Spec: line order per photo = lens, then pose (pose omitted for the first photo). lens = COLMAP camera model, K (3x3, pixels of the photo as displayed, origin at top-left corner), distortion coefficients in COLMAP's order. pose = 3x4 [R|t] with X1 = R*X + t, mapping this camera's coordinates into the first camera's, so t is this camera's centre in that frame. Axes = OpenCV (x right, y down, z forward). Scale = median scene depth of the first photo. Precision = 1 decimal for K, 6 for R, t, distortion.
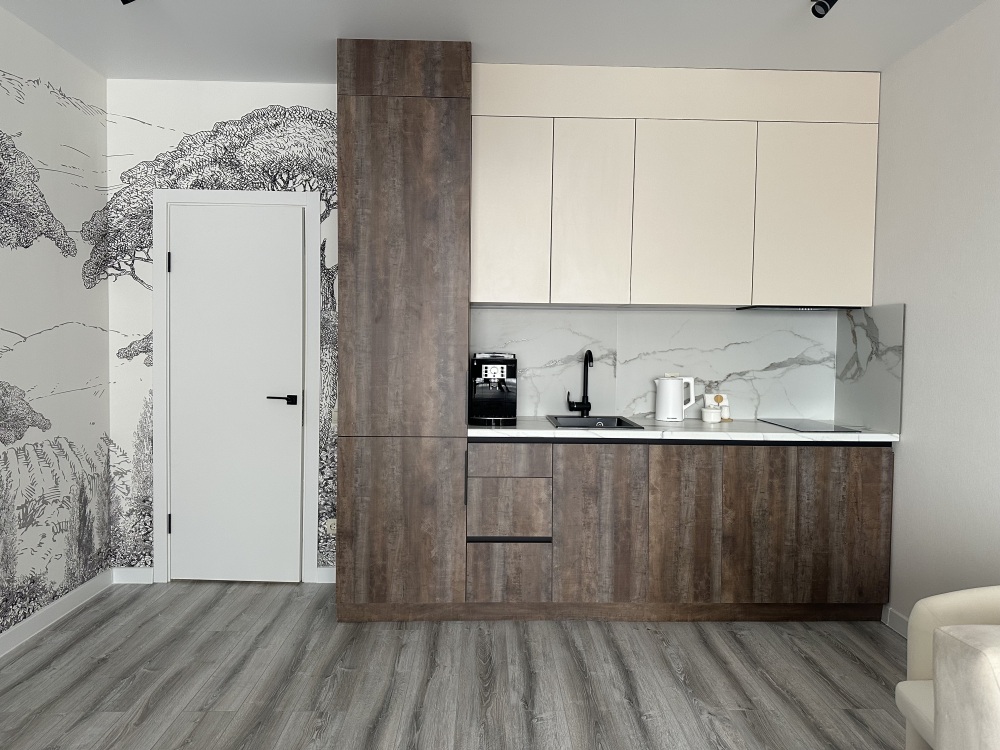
lens RADIAL K [[700.4, 0, 500.3], [0, 700.4, 368.9], [0, 0, 1]] dist [0.108591, -0.156068]
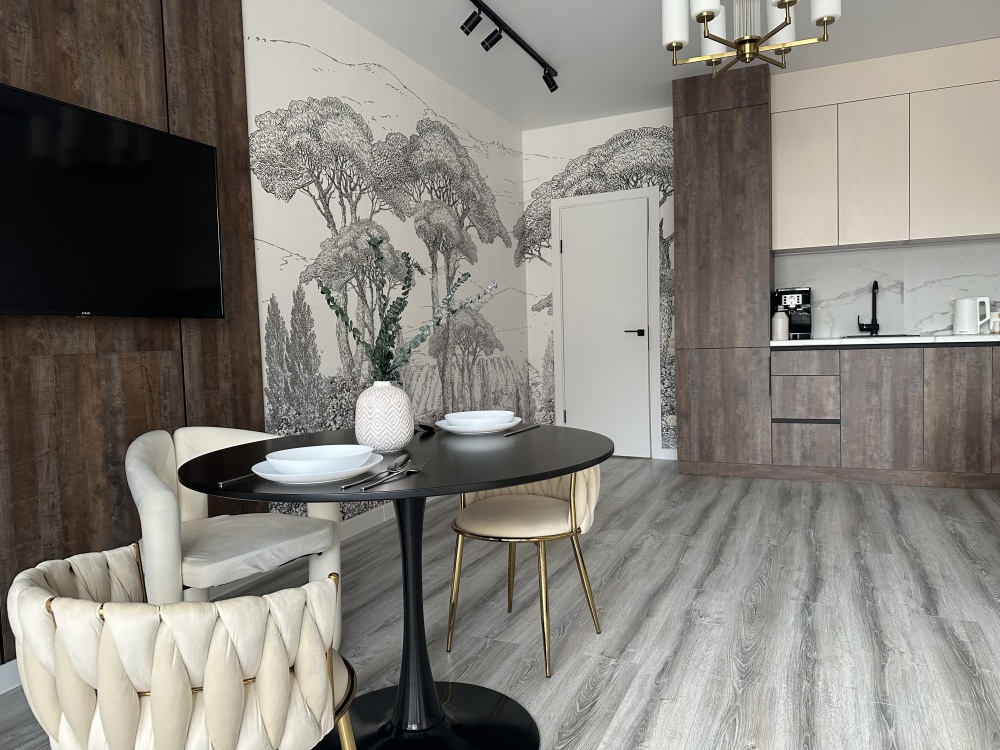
lens RADIAL K [[698.5, 0, 495.6], [0, 698.5, 381.3], [0, 0, 1]] dist [0.097227, -0.156105]
pose [[0.900268, -0.015032, -0.435077, 0.070429], [0.027899, 0.999341, 0.023200, 0.116280], [0.434442, -0.033024, 0.900094, -0.493103]]
